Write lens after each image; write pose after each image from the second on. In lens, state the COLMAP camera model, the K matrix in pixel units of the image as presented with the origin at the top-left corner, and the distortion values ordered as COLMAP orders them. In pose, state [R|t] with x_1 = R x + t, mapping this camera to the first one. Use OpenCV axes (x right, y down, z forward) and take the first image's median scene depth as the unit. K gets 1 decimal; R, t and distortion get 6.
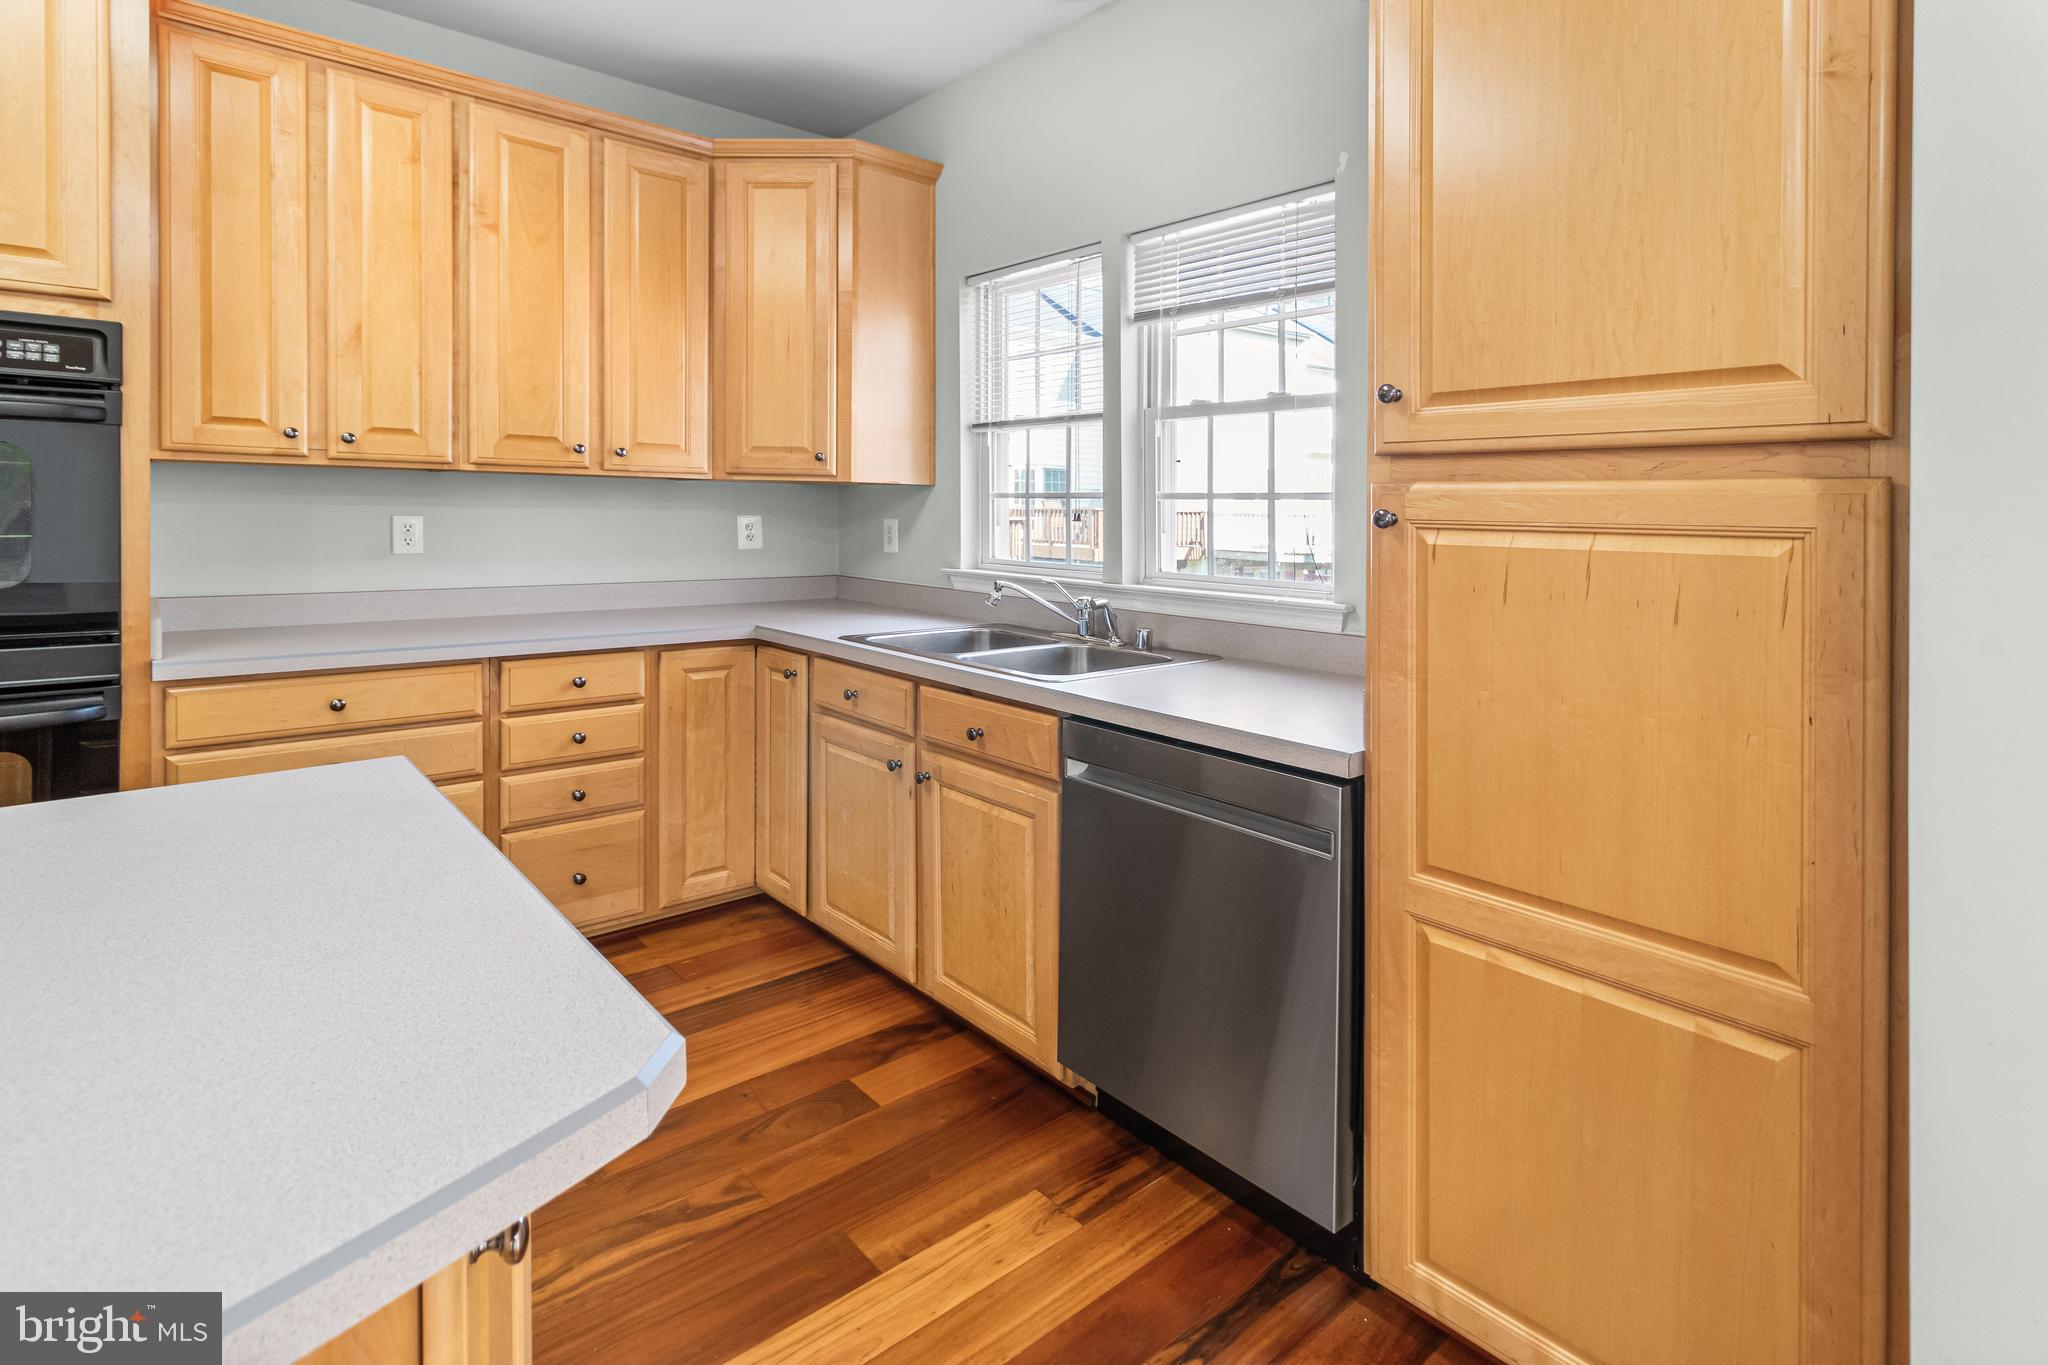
lens RADIAL K [[1031.1, 0, 995.2], [0, 1031.1, 544.1], [0, 0, 1]] dist [0.000534, 0.000208]
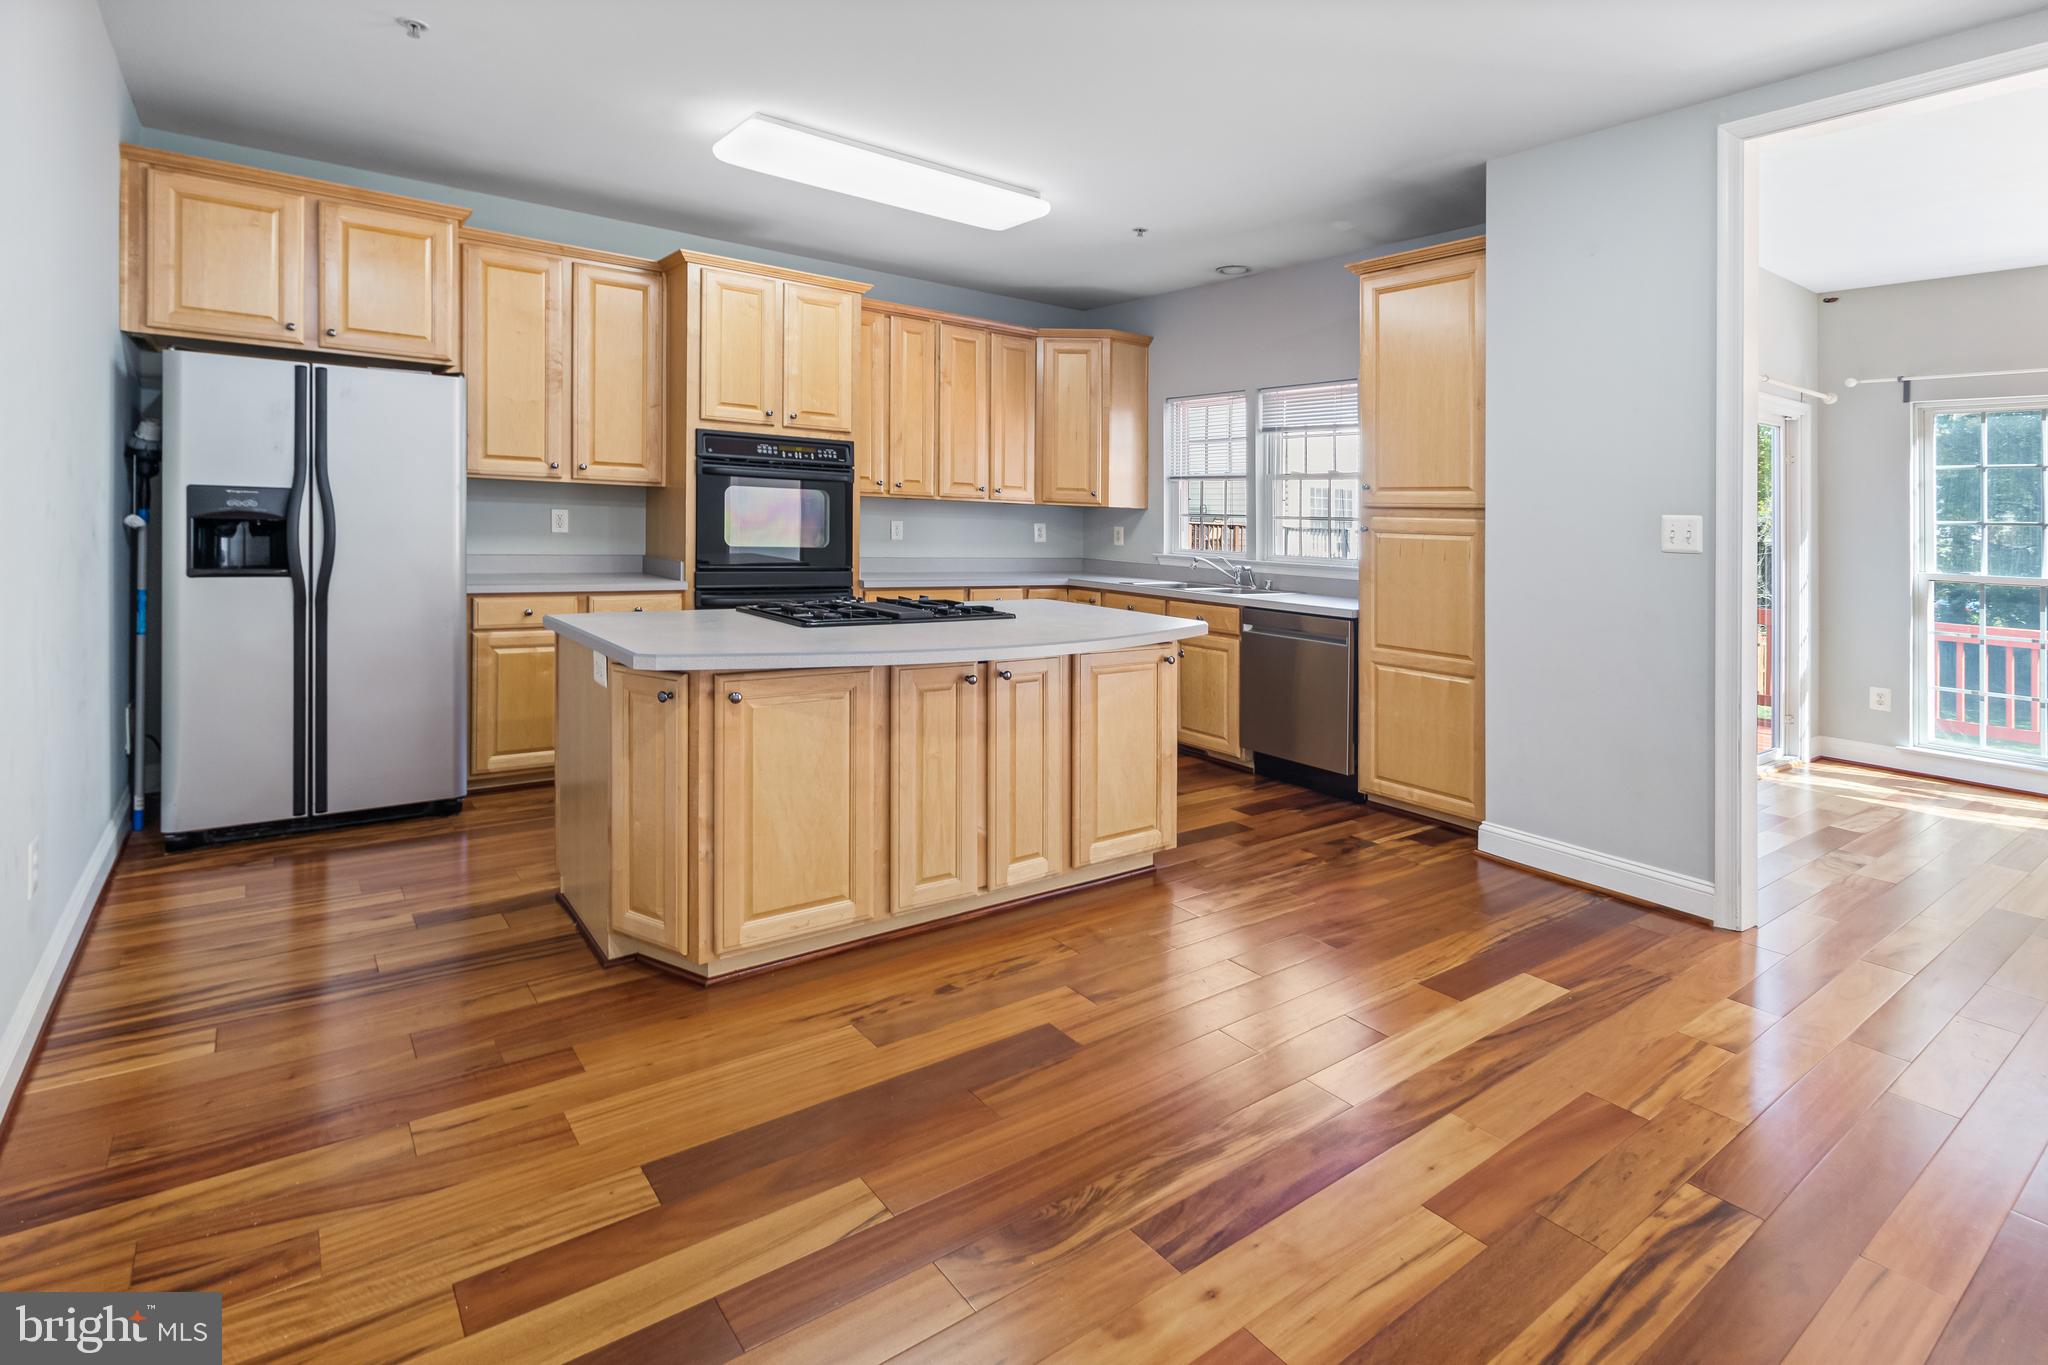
lens RADIAL K [[1024.5, 0, 1014.6], [0, 1024.5, 498.7], [0, 0, 1]] dist [-0.002492, 0.000553]
pose [[0.998527, 0.015212, -0.052079, -0.255055], [-0.018019, 0.998385, -0.053876, 0.035298], [0.051175, 0.054735, 0.997189, -1.072989]]
